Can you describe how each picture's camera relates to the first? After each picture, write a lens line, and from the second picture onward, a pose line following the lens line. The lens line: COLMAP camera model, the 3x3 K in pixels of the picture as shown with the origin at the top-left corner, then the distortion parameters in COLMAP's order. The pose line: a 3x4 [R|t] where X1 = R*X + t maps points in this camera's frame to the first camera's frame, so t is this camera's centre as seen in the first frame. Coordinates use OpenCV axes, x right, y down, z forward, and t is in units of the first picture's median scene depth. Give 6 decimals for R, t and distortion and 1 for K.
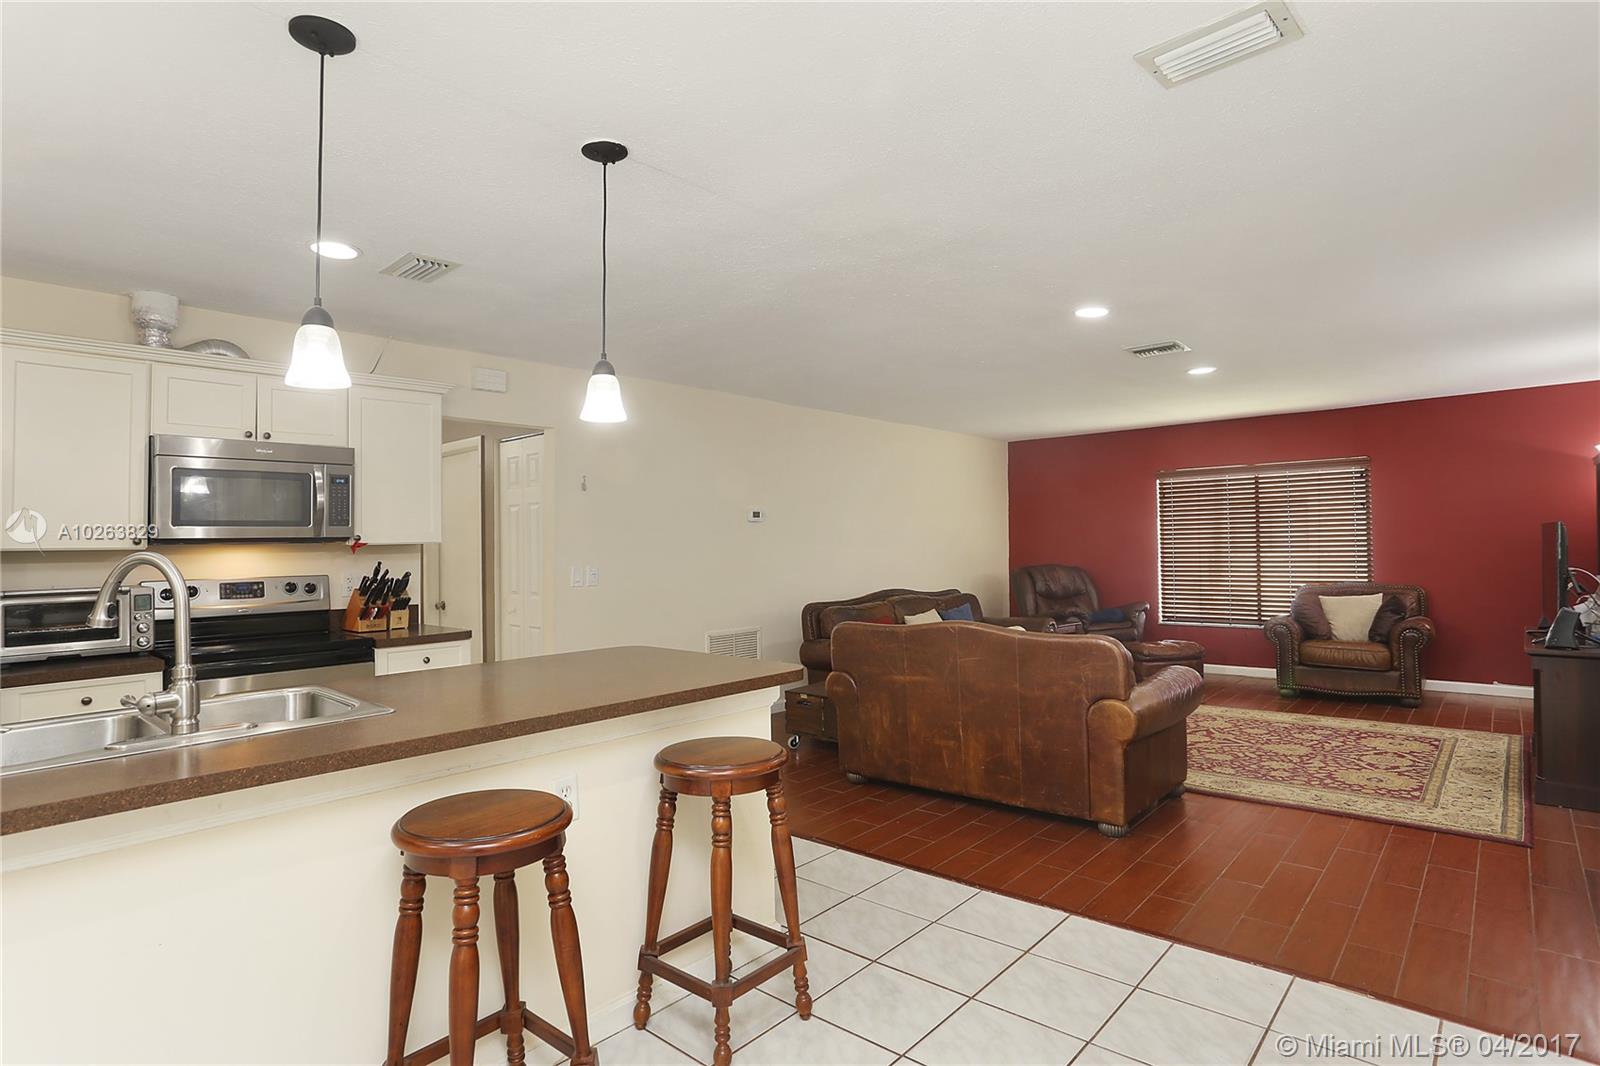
lens RADIAL K [[817.5, 0, 798.1], [0, 817.5, 525.7], [0, 0, 1]] dist [-0.014214, 0.002360]
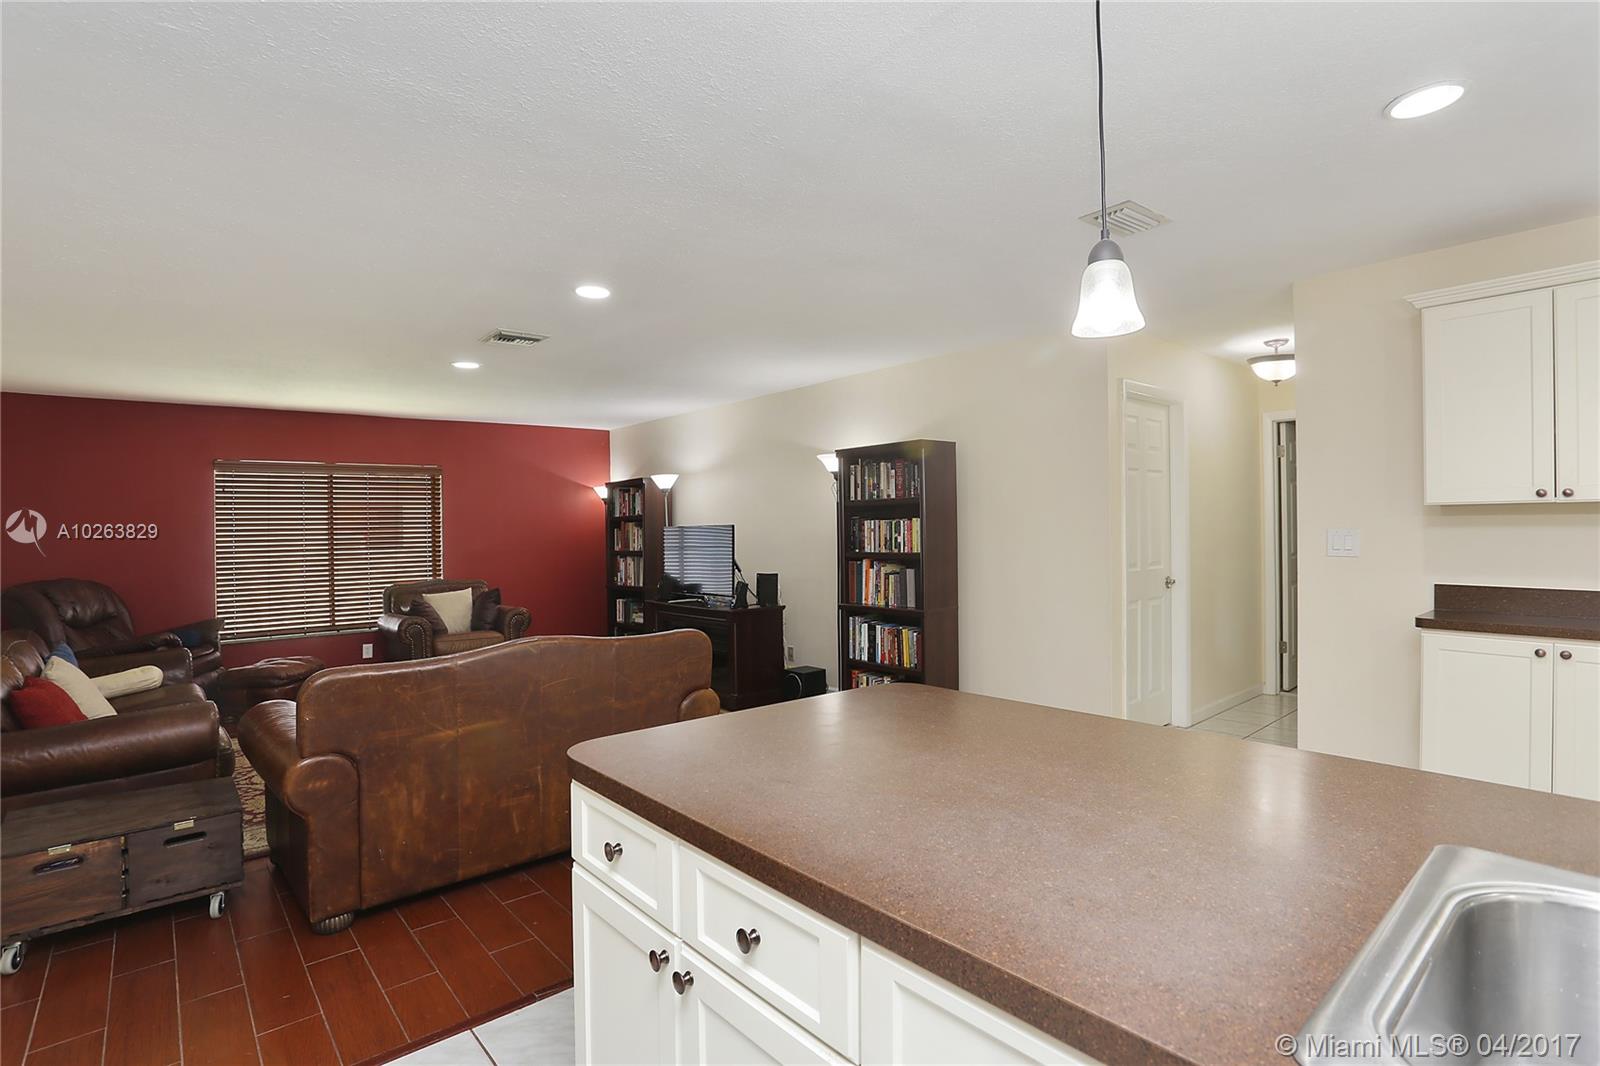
lens RADIAL K [[780.6, 0, 801.5], [0, 780.6, 540.1], [0, 0, 1]] dist [-0.011565, 0.002833]
pose [[0.180293, 0.001563, 0.983612, -0.487448], [-0.008412, 0.999965, -0.000047, 0.021114], [-0.983577, -0.008265, 0.180299, 0.612780]]
